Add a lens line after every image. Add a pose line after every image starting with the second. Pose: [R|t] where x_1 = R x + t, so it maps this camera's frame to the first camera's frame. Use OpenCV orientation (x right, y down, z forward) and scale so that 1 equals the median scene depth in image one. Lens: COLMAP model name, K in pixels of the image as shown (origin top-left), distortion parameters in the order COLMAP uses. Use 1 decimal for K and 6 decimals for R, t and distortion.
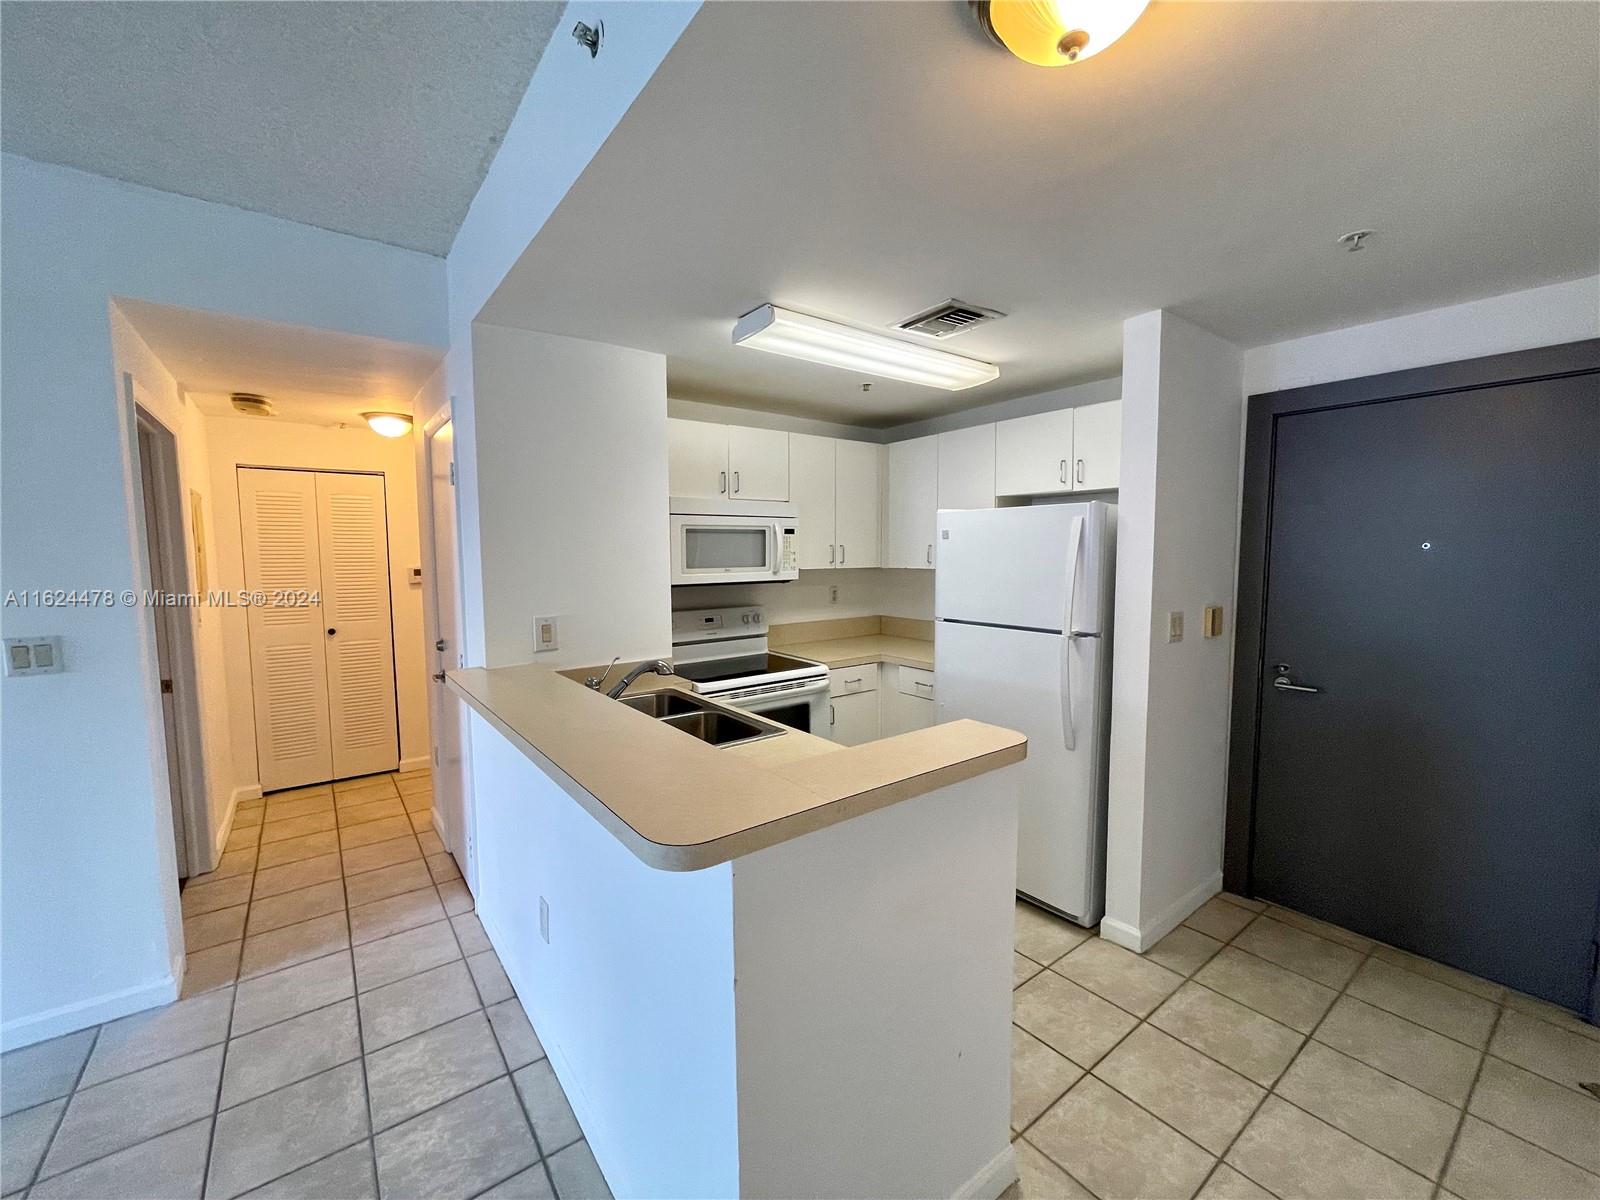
lens RADIAL K [[645.9, 0, 786.1], [0, 645.9, 604.2], [0, 0, 1]] dist [-0.002565, -0.000195]
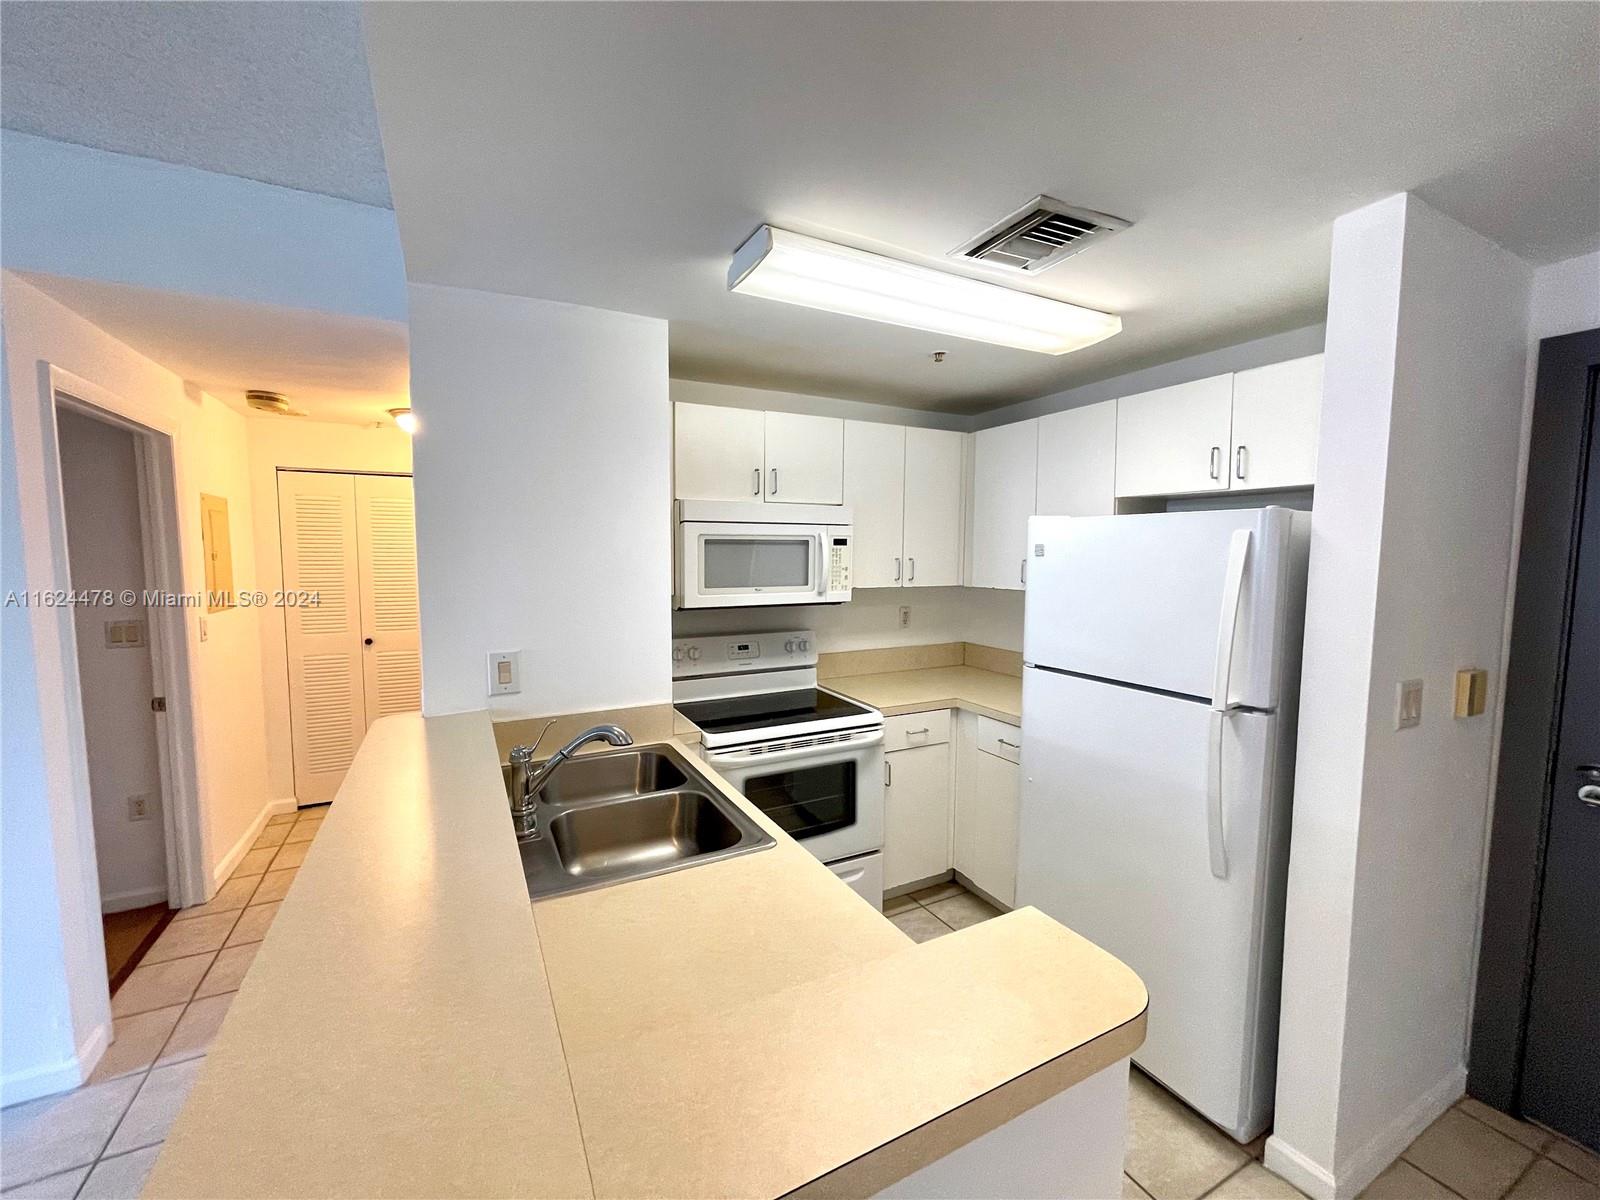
lens RADIAL K [[646.9, 0, 785.4], [0, 646.9, 603.5], [0, 0, 1]] dist [-0.001541, 0.000193]
pose [[0.986022, 0.023336, -0.164971, 0.080899], [-0.023480, 0.999724, 0.001077, -0.039369], [0.164950, 0.002812, 0.986298, 0.215024]]
